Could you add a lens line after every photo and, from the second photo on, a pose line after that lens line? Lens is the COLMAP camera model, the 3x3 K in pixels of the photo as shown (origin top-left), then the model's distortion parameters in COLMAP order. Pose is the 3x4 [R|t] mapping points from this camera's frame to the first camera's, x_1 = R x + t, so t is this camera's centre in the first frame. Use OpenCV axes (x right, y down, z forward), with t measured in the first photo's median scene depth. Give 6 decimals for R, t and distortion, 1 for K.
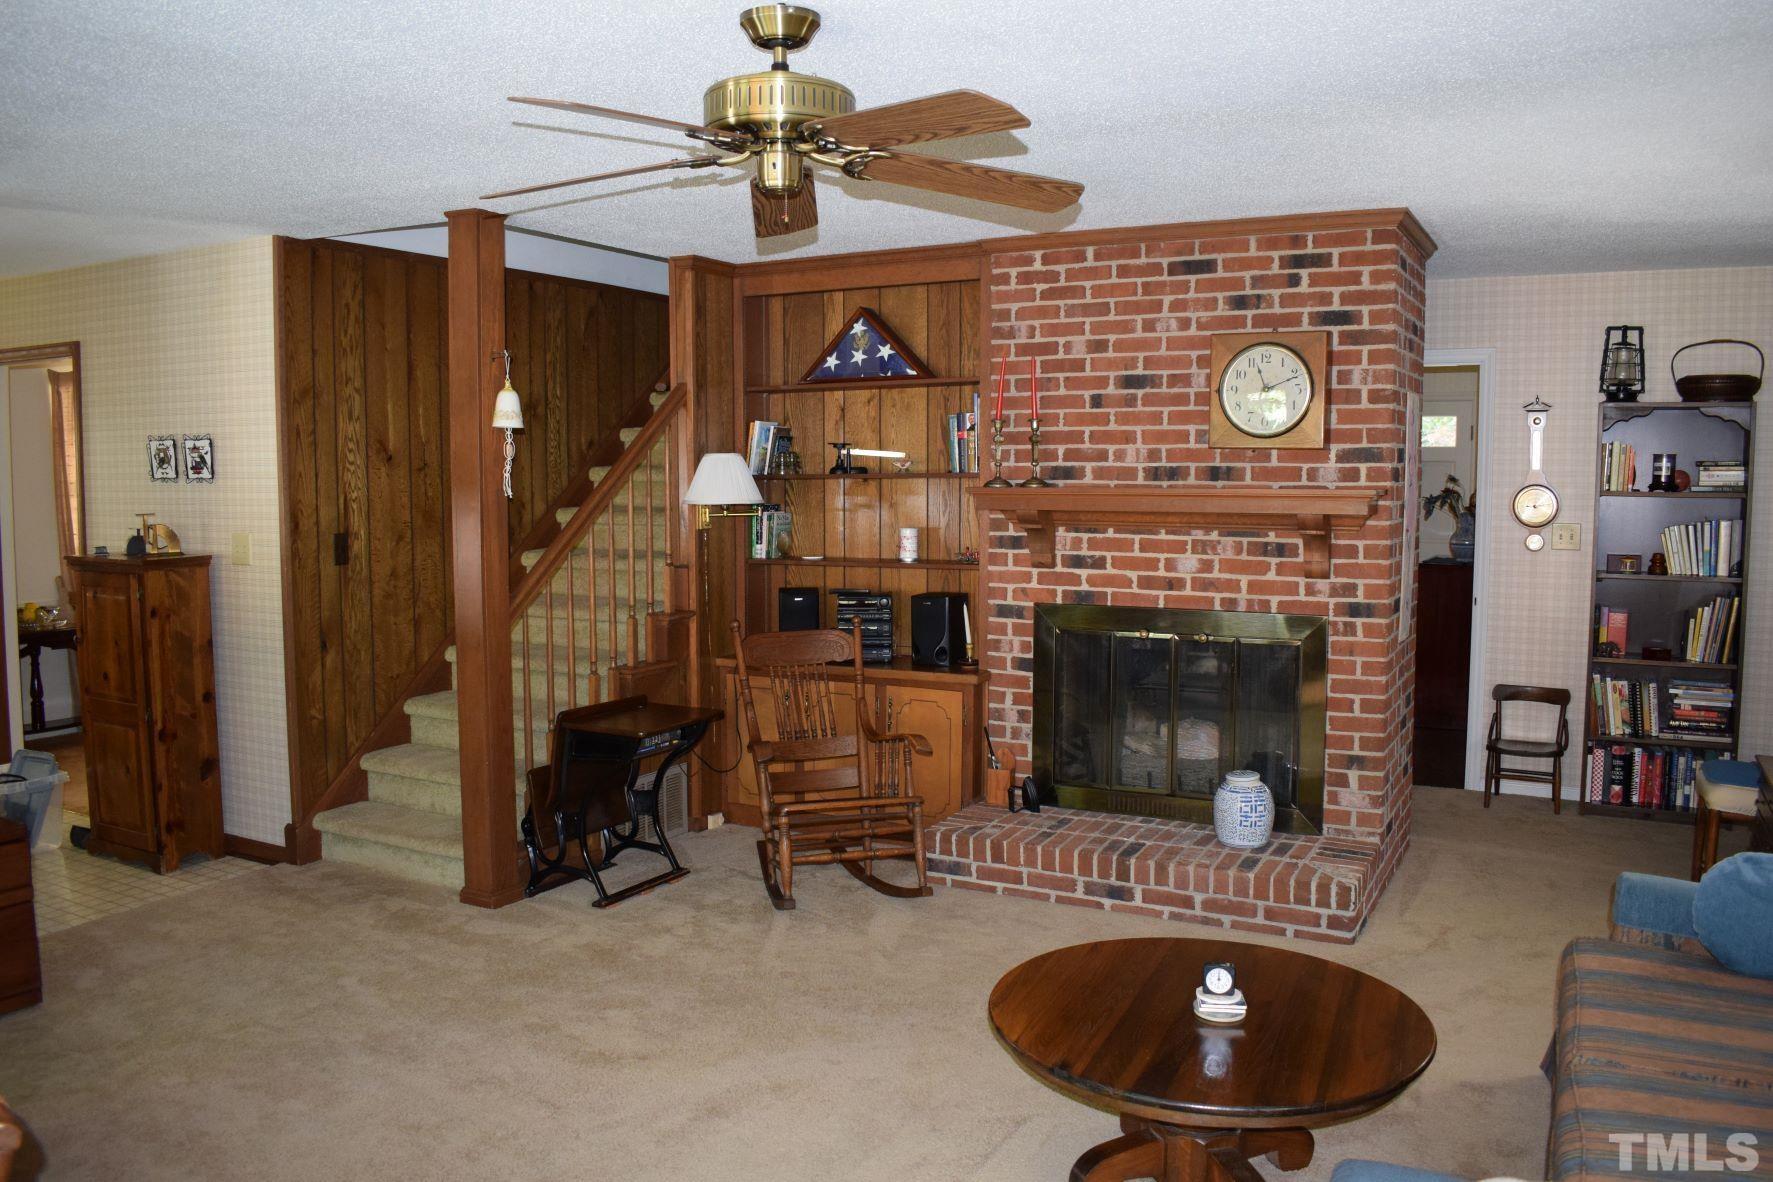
lens RADIAL K [[1387.5, 0, 886.5], [0, 1387.5, 591.0], [0, 0, 1]] dist [-0.070631, -0.000789]
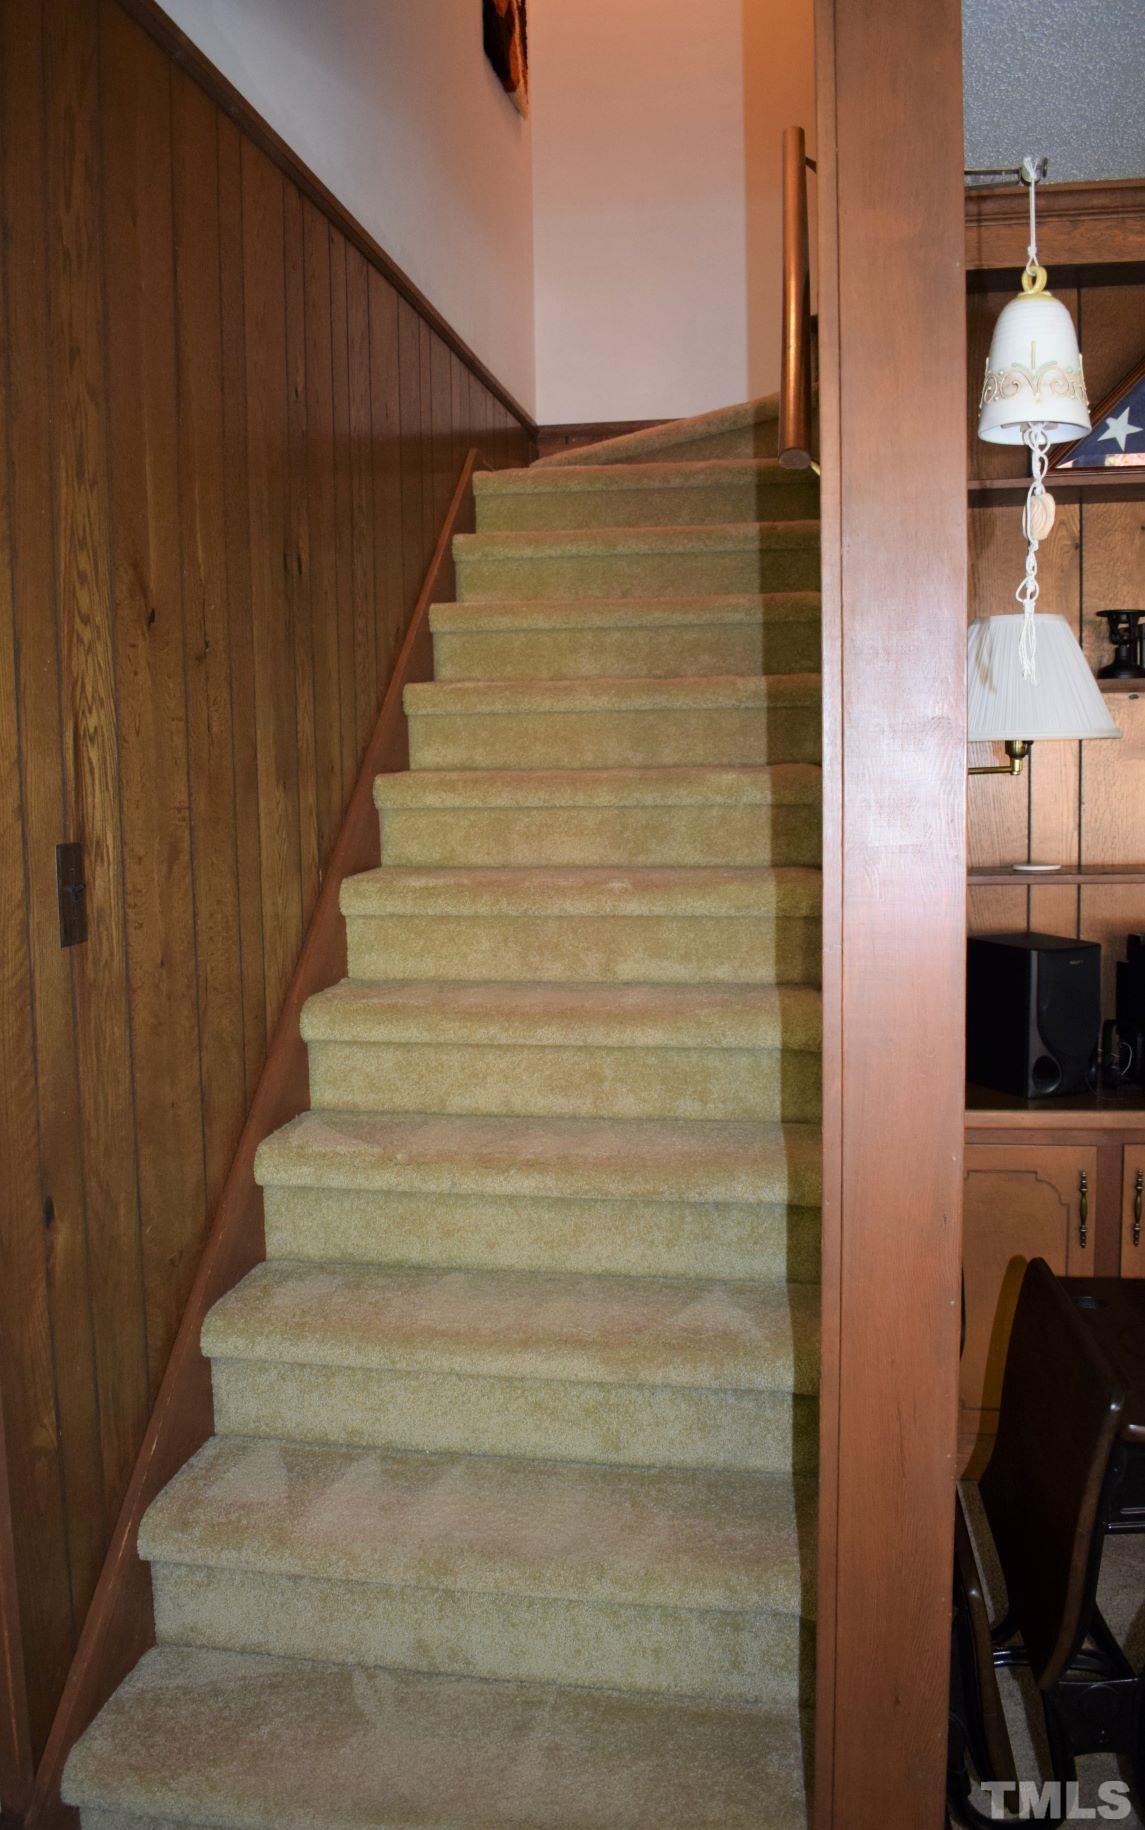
lens RADIAL K [[1541.8, 0, 572.5], [0, 1541.8, 915.0], [0, 0, 1]] dist [-0.067737, -0.000871]
pose [[0.946010, -0.049344, 0.320360, -0.423429], [0.046788, 0.998782, 0.015676, -0.027319], [-0.320743, 0.000159, 0.947166, 0.670897]]
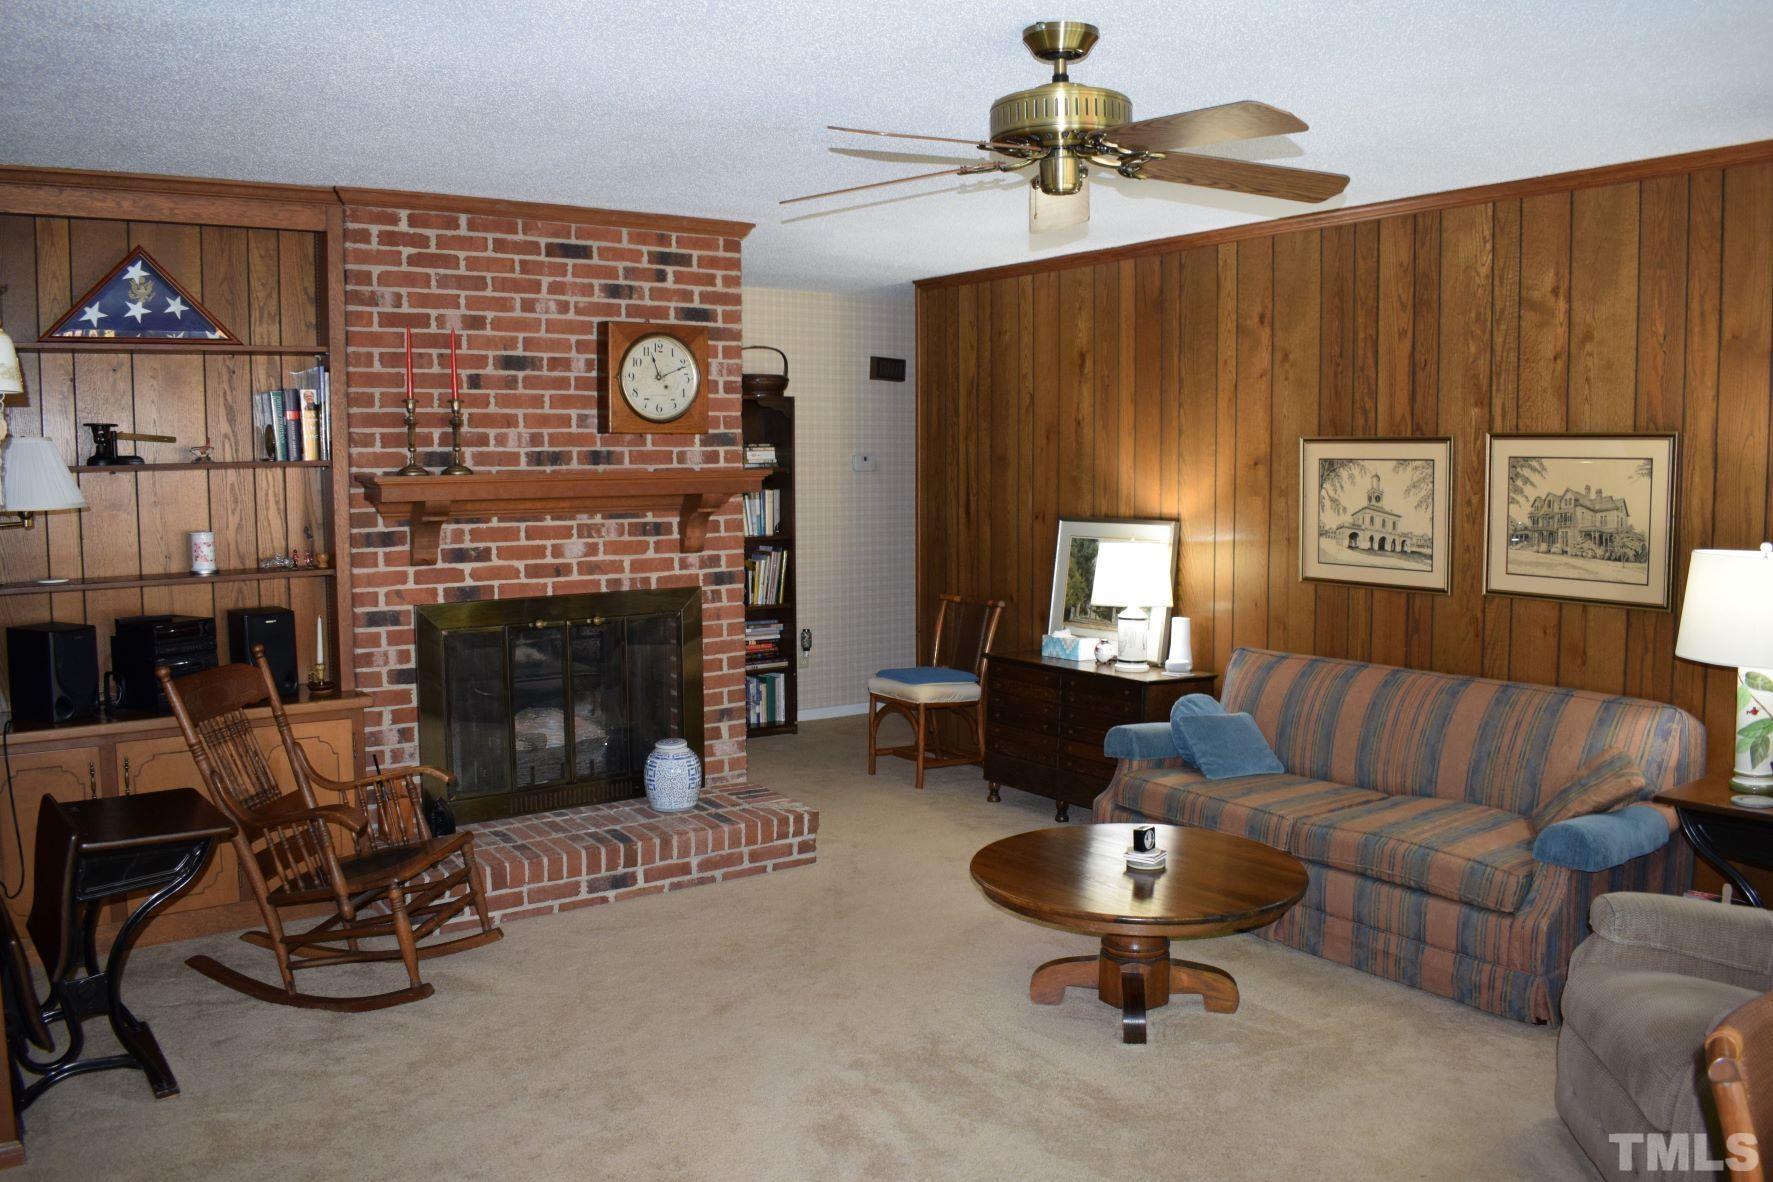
lens RADIAL K [[1457.8, 0, 886.5], [0, 1457.8, 591.0], [0, 0, 1]] dist [-0.075616, -0.002998]
pose [[0.455040, -0.087193, 0.886192, -0.605209], [0.081843, 0.995077, 0.055882, -0.029118], [-0.886702, 0.047100, 0.459936, 0.317883]]
